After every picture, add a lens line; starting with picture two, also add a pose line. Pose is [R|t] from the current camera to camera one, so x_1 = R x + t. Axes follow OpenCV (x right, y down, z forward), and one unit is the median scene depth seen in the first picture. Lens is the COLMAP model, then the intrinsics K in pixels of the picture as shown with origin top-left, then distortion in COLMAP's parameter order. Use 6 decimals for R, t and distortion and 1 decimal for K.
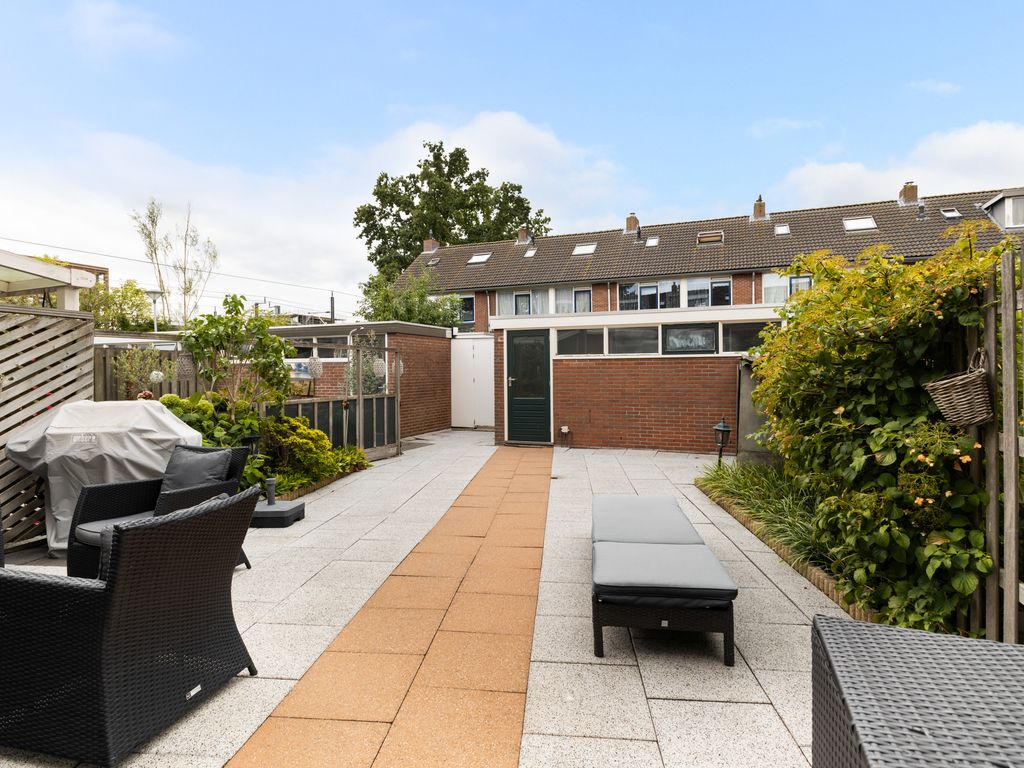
lens RADIAL K [[545.5, 0, 513.7], [0, 545.5, 372.2], [0, 0, 1]] dist [0.000010, 0.000588]
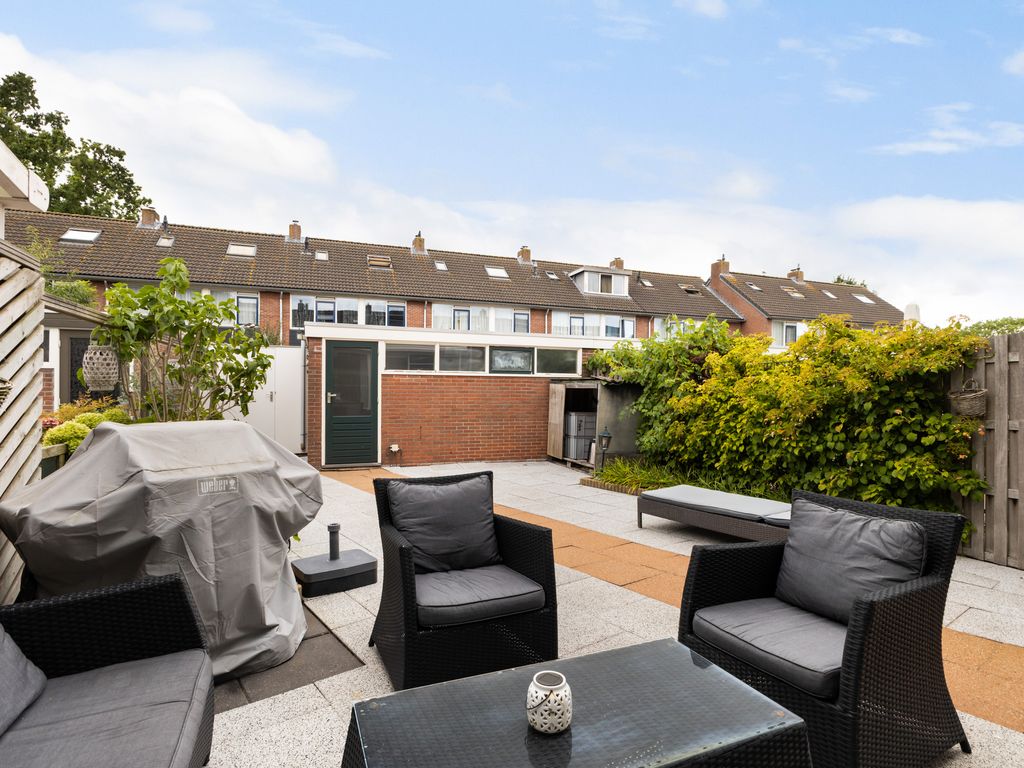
lens RADIAL K [[544.5, 0, 522.1], [0, 544.5, 386.3], [0, 0, 1]] dist [0.000316, 0.000252]
pose [[0.735044, 0.018095, 0.677778, -0.373957], [-0.010893, 0.999830, -0.014879, 0.008104], [-0.677932, 0.003554, 0.735116, 0.139252]]
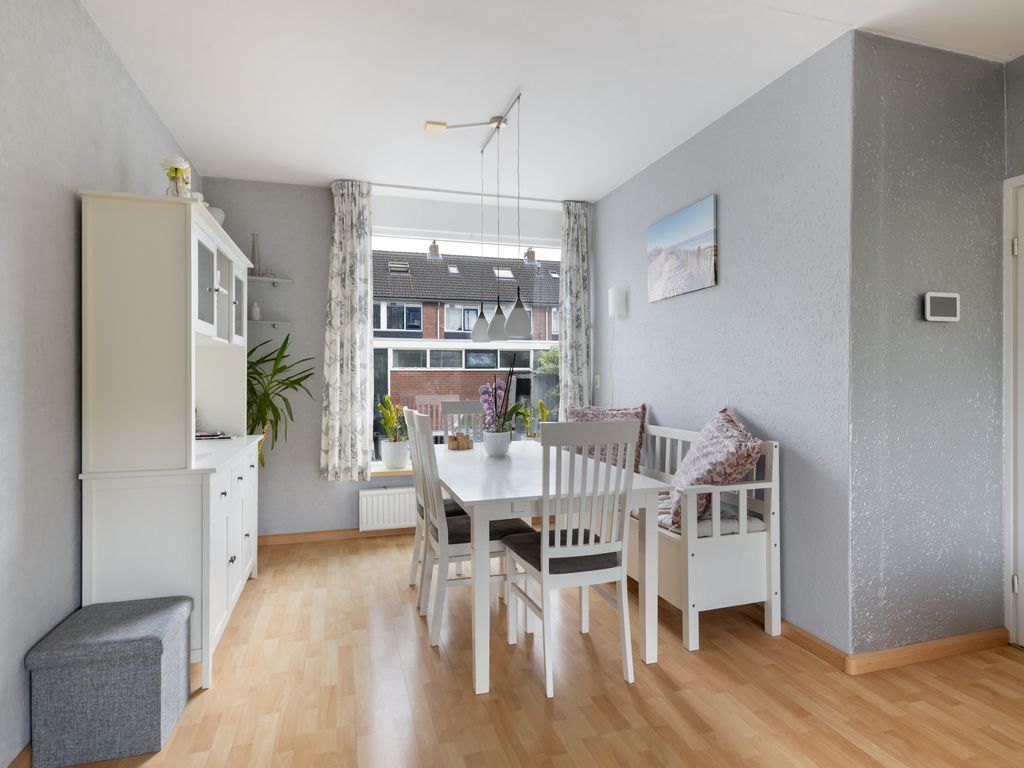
lens RADIAL K [[565.0, 0, 515.8], [0, 565.0, 381.0], [0, 0, 1]] dist [0.003075, 0.000532]
pose [[0.781008, 0.002077, 0.624518, -0.561300], [-0.000576, 0.999996, -0.002606, 0.006555], [-0.624521, 0.001676, 0.781006, -0.319229]]
